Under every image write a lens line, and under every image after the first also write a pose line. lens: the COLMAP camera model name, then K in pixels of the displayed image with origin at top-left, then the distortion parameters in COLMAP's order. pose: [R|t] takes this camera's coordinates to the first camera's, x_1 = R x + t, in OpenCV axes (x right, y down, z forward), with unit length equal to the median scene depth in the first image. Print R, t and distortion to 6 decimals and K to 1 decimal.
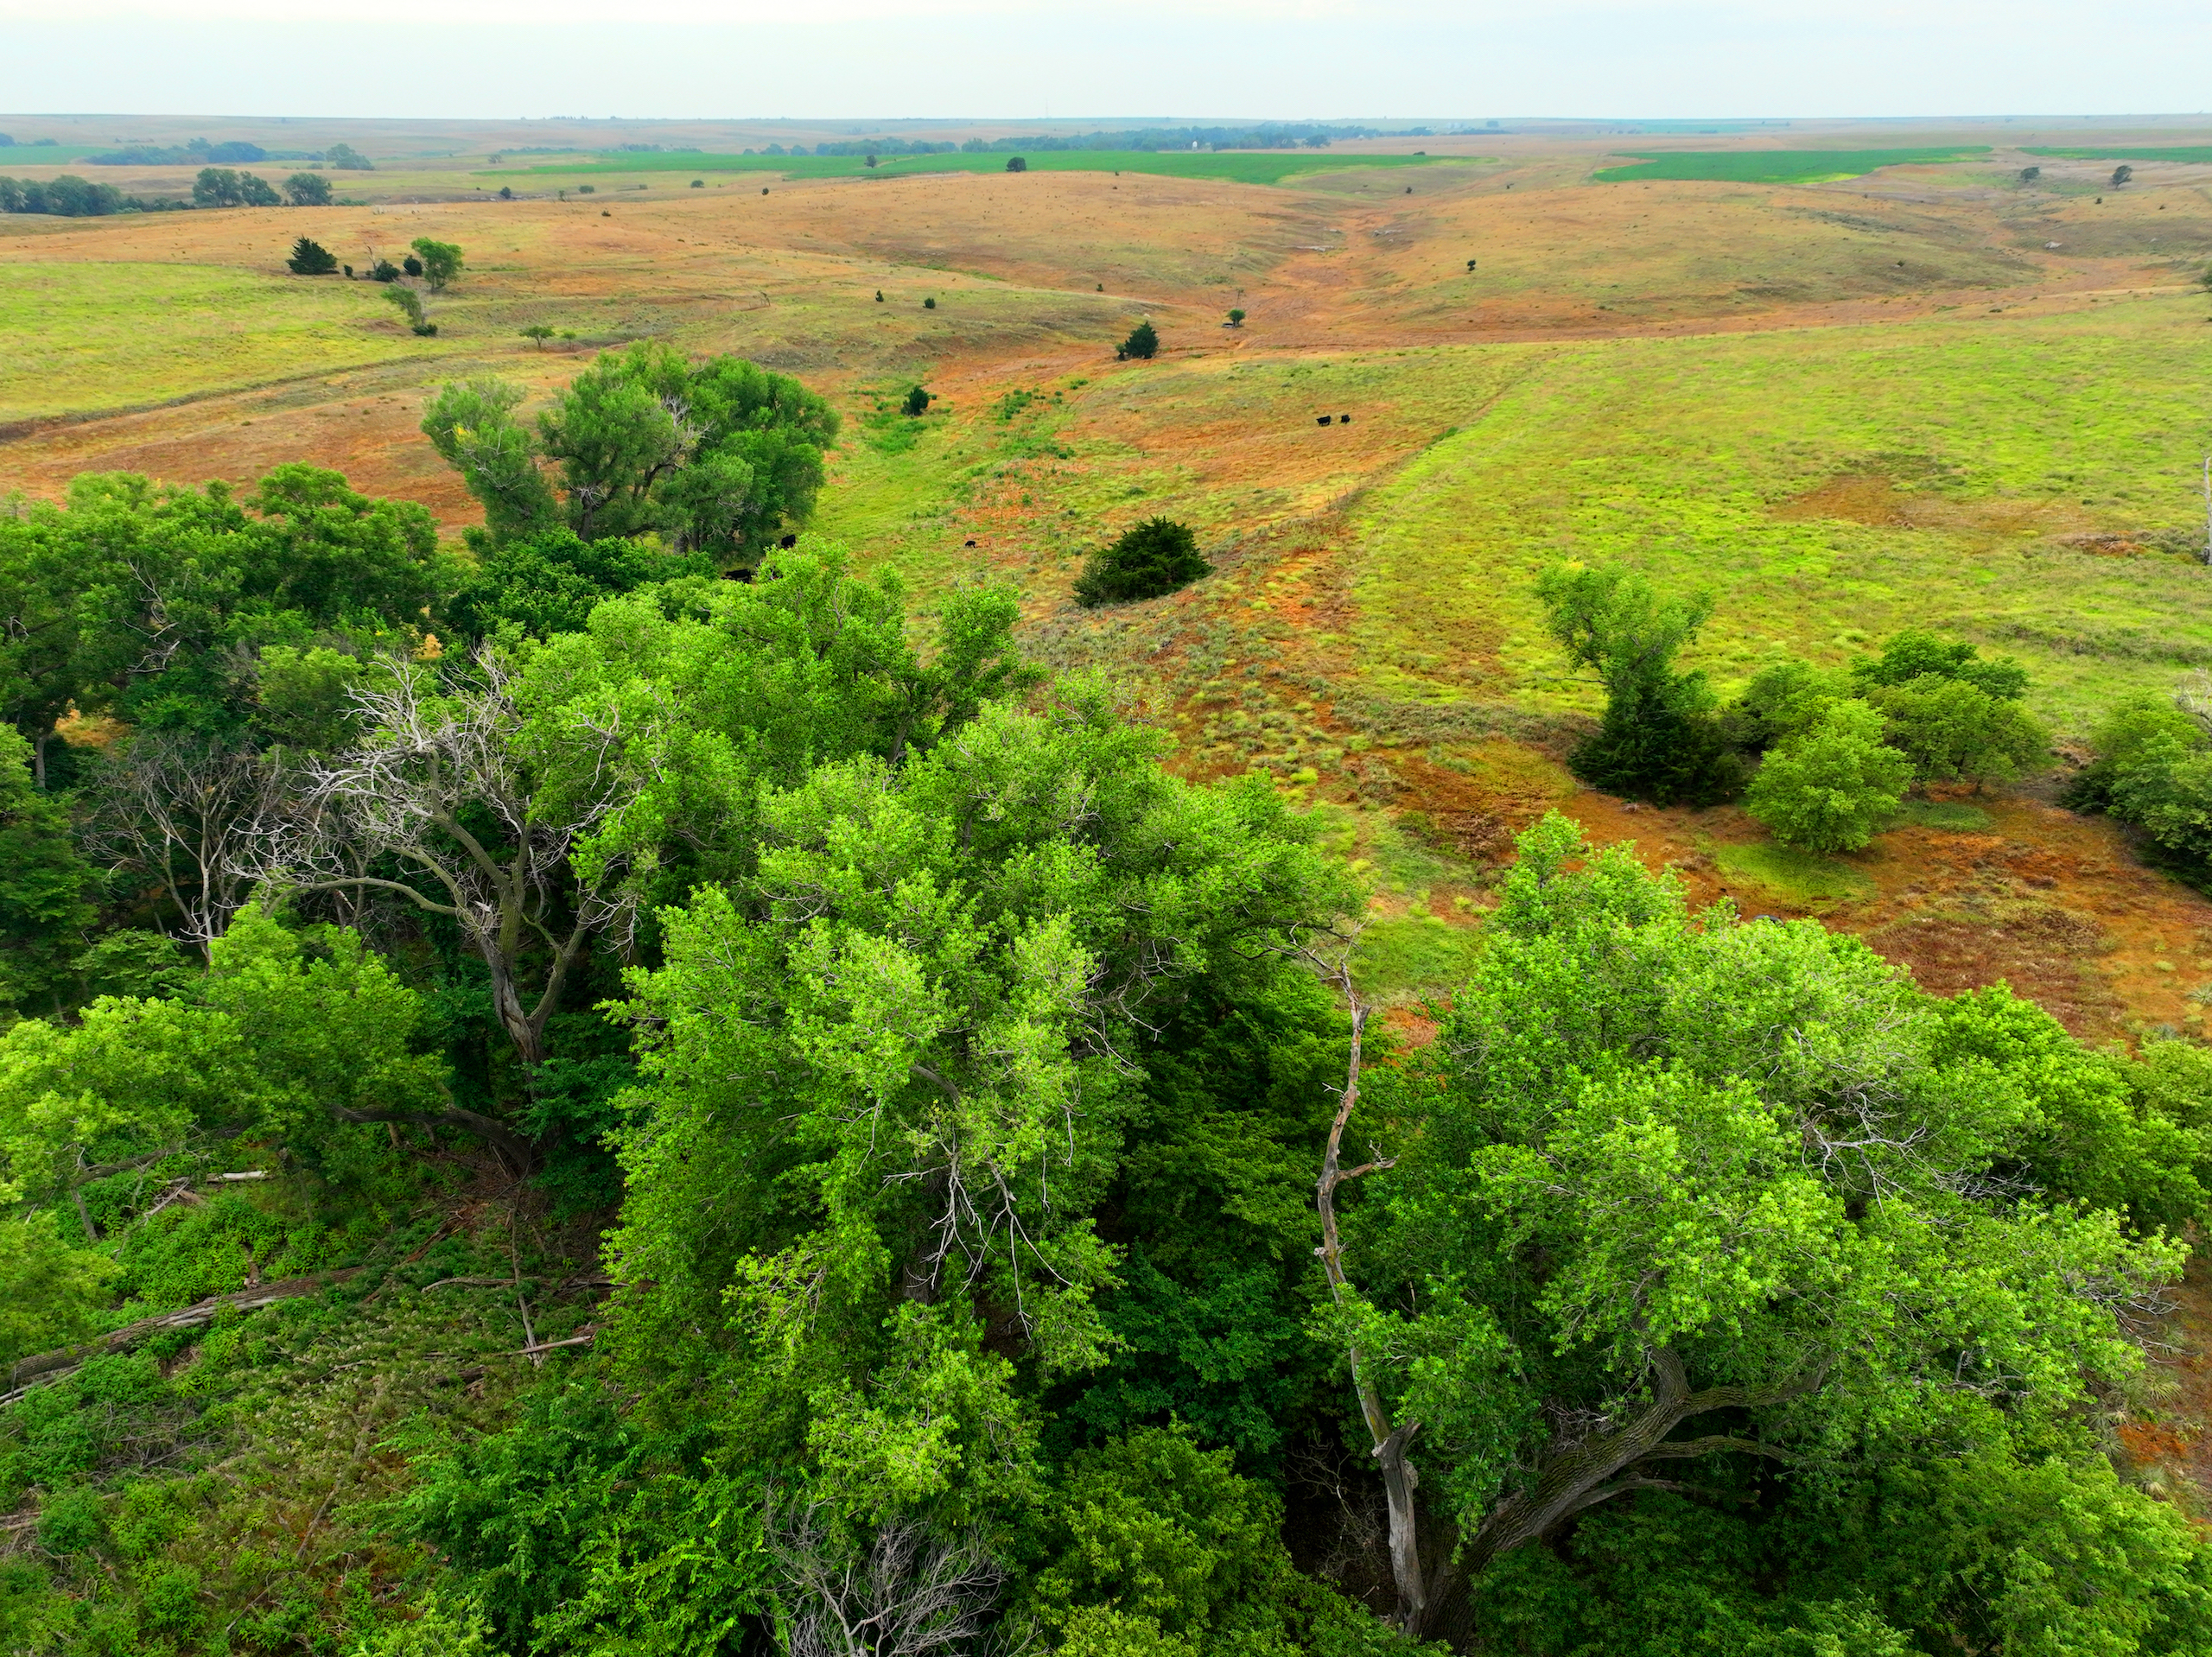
lens RADIAL K [[1557.9, 0, 1107.4], [0, 1557.9, 870.1], [0, 0, 1]] dist [-0.053875, 0.044638]
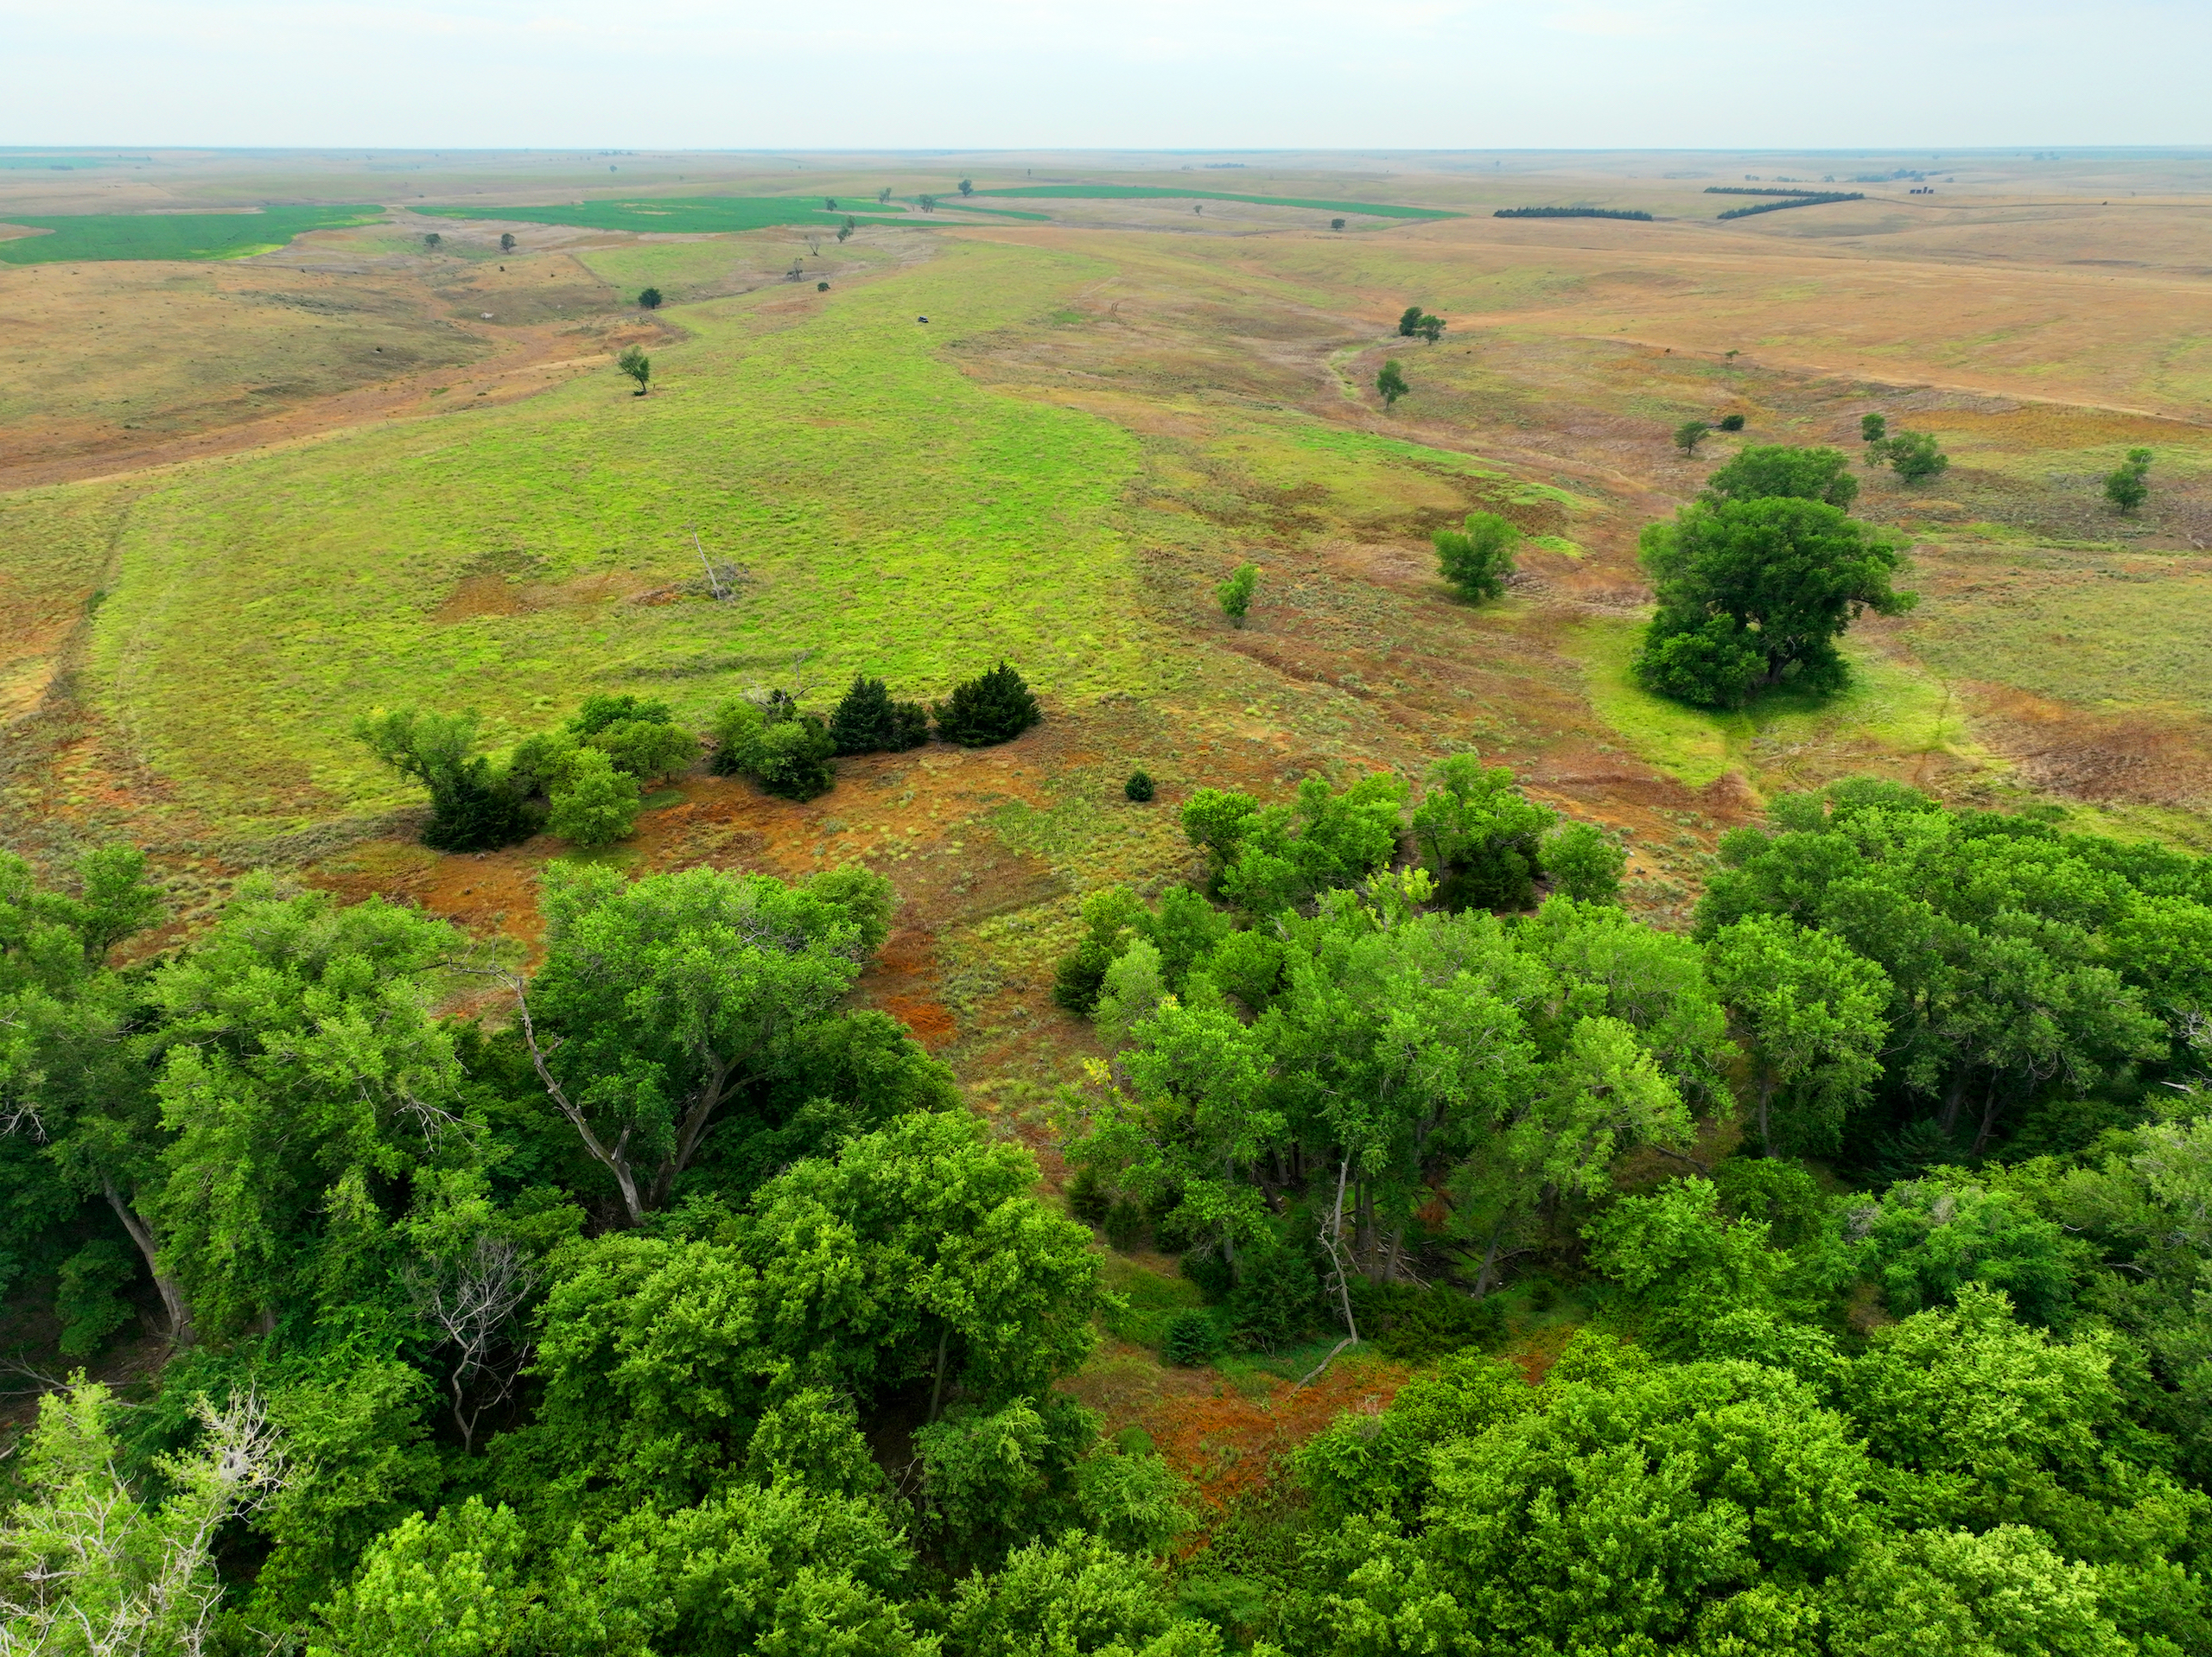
lens RADIAL K [[1557.9, 0, 1107.4], [0, 1557.9, 870.1], [0, 0, 1]] dist [-0.053875, 0.044638]
pose [[0.620385, -0.321837, 0.715223, -0.244771], [0.328177, 0.934779, 0.135972, -0.021724], [-0.712336, 0.150365, 0.685542, -0.311964]]
